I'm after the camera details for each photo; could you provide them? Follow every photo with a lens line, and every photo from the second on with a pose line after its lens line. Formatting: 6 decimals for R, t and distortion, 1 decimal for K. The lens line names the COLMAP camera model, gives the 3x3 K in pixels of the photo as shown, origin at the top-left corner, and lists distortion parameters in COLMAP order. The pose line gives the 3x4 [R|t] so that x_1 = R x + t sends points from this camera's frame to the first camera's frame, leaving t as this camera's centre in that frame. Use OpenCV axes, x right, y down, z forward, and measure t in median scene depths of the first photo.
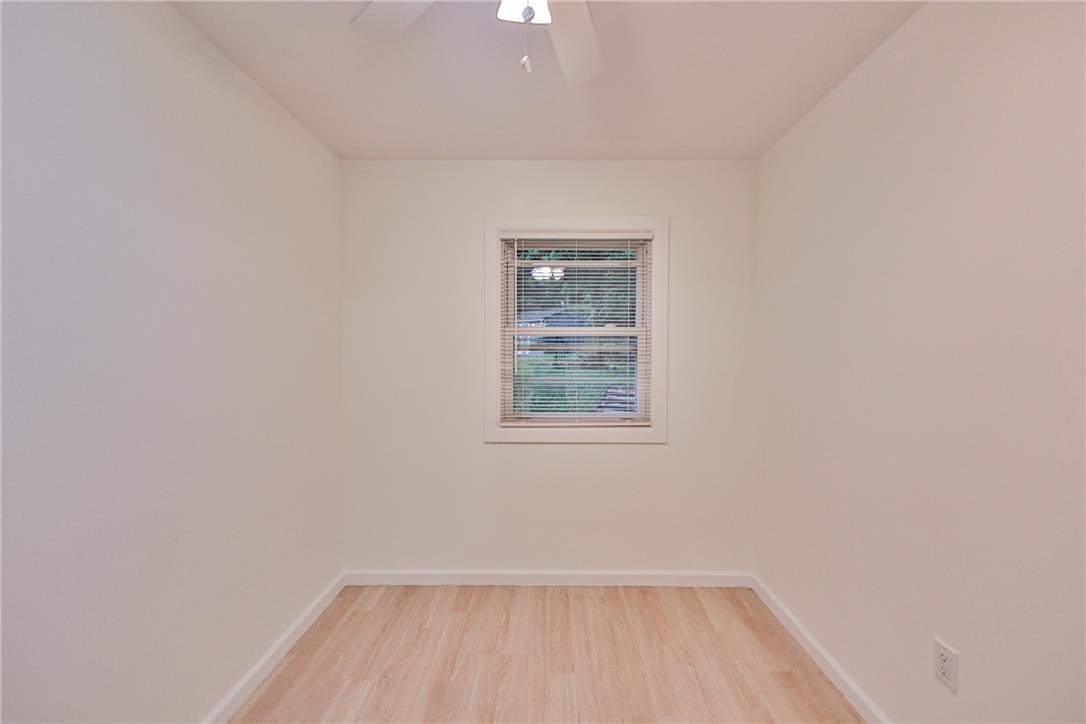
lens RADIAL K [[415.5, 0, 543.1], [0, 415.5, 361.4], [0, 0, 1]] dist [0.010273, -0.001959]
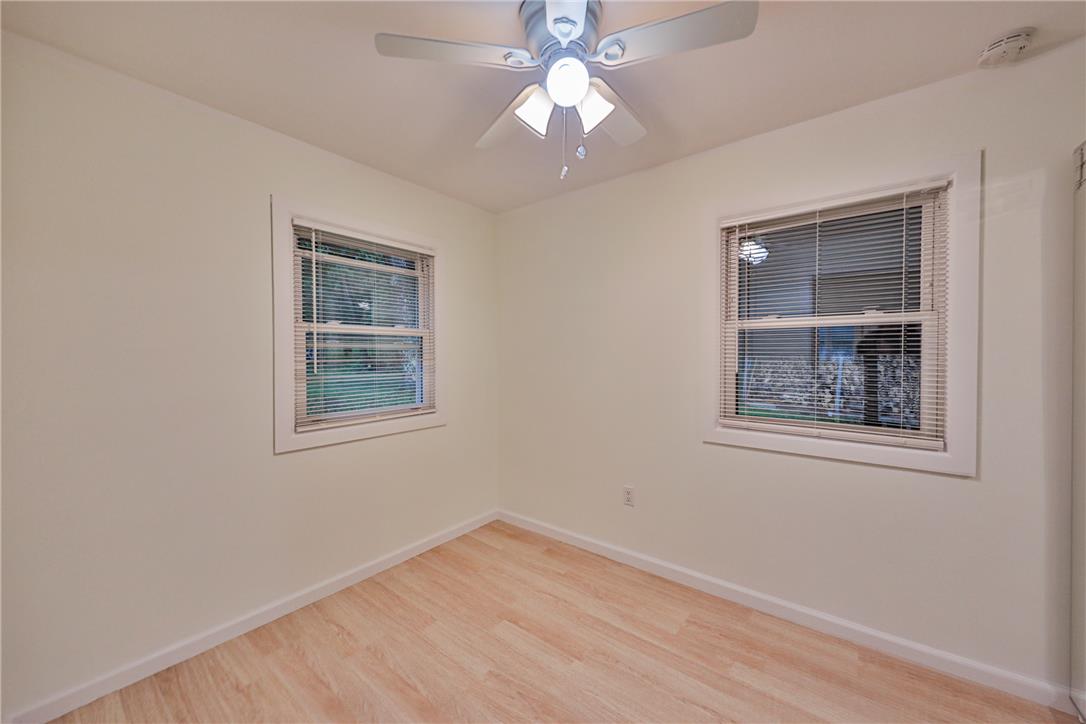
lens RADIAL K [[415.5, 0, 560.1], [0, 415.5, 351.0], [0, 0, 1]] dist [0.010273, -0.001959]
pose [[0.589061, 0.001053, 0.808088, -0.511867], [0.013625, 0.999844, -0.011235, -0.002078], [-0.807974, 0.017628, 0.588955, 0.002388]]
